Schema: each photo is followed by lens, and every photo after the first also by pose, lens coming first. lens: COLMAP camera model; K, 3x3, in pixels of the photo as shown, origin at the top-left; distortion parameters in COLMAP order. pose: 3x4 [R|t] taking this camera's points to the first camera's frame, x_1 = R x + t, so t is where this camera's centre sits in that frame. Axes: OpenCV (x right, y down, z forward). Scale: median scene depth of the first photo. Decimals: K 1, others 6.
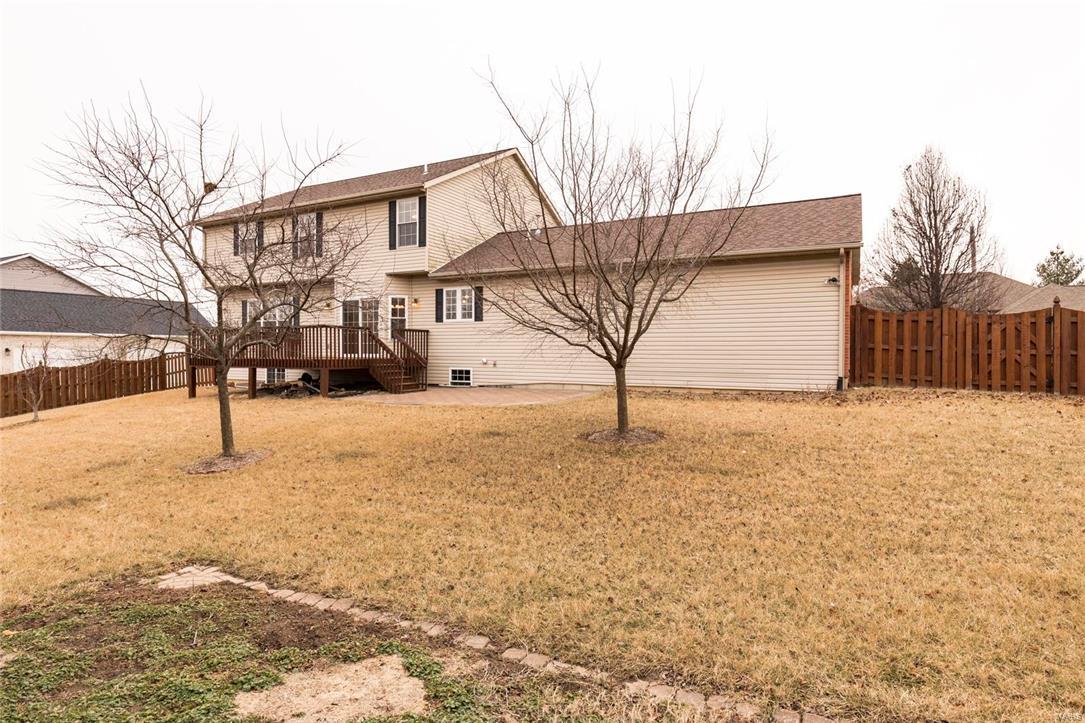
lens RADIAL K [[613.5, 0, 544.5], [0, 613.5, 342.8], [0, 0, 1]] dist [-0.000592, 0.001226]
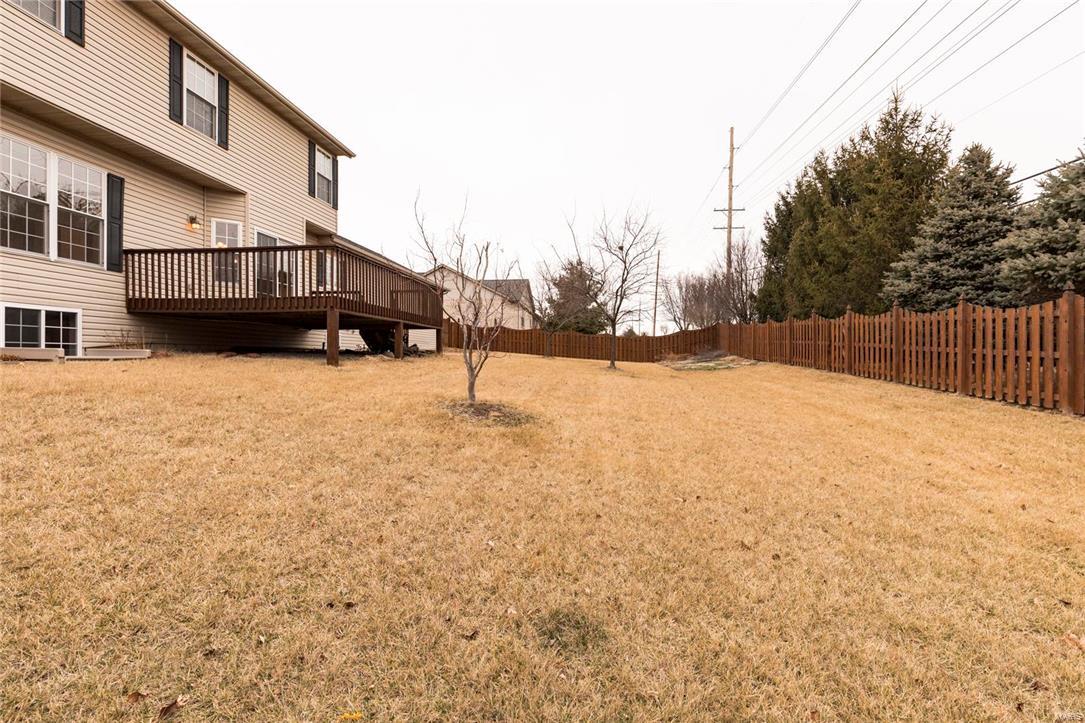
lens RADIAL K [[515.4, 0, 542.5], [0, 515.4, 361.5], [0, 0, 1]] dist [-0.001444, -0.000059]
pose [[-0.357538, -0.006705, 0.933874, -1.082380], [-0.022300, 0.999750, -0.001359, 0.082065], [-0.933632, -0.021311, -0.357599, 0.962033]]
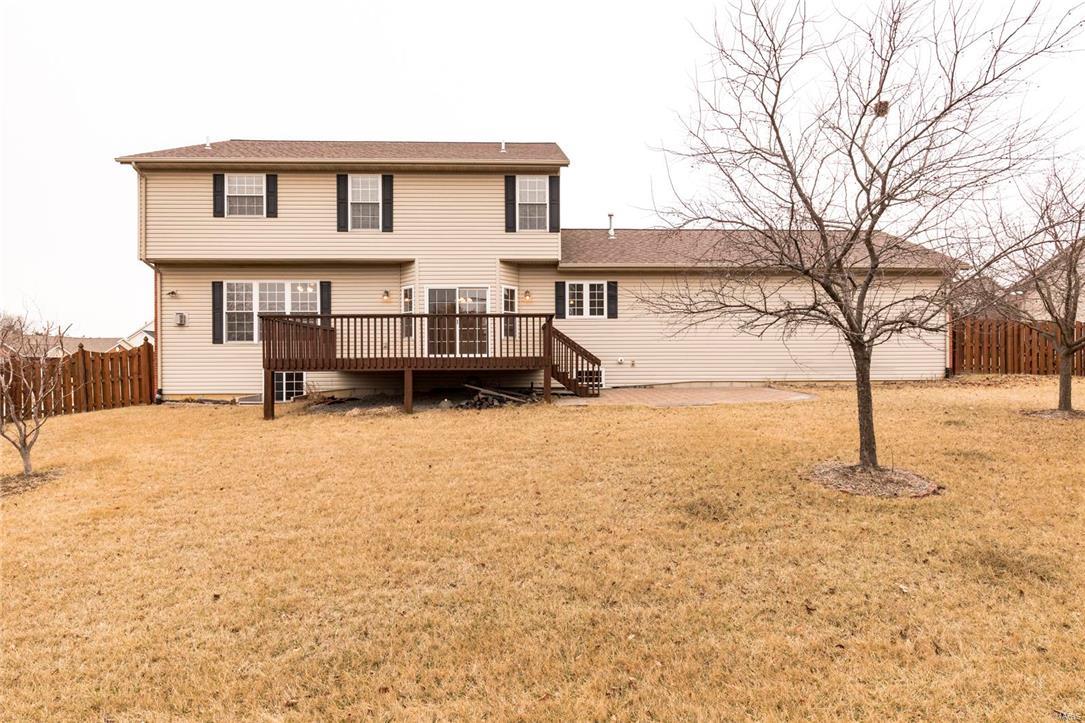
lens RADIAL K [[581.5, 0, 542.5], [0, 581.5, 361.5], [0, 0, 1]] dist [-0.001545, -0.000026]
pose [[0.868538, -0.005024, 0.495597, -0.621746], [-0.002857, 0.999881, 0.015142, 0.017093], [-0.495615, -0.014567, 0.868420, 0.269760]]
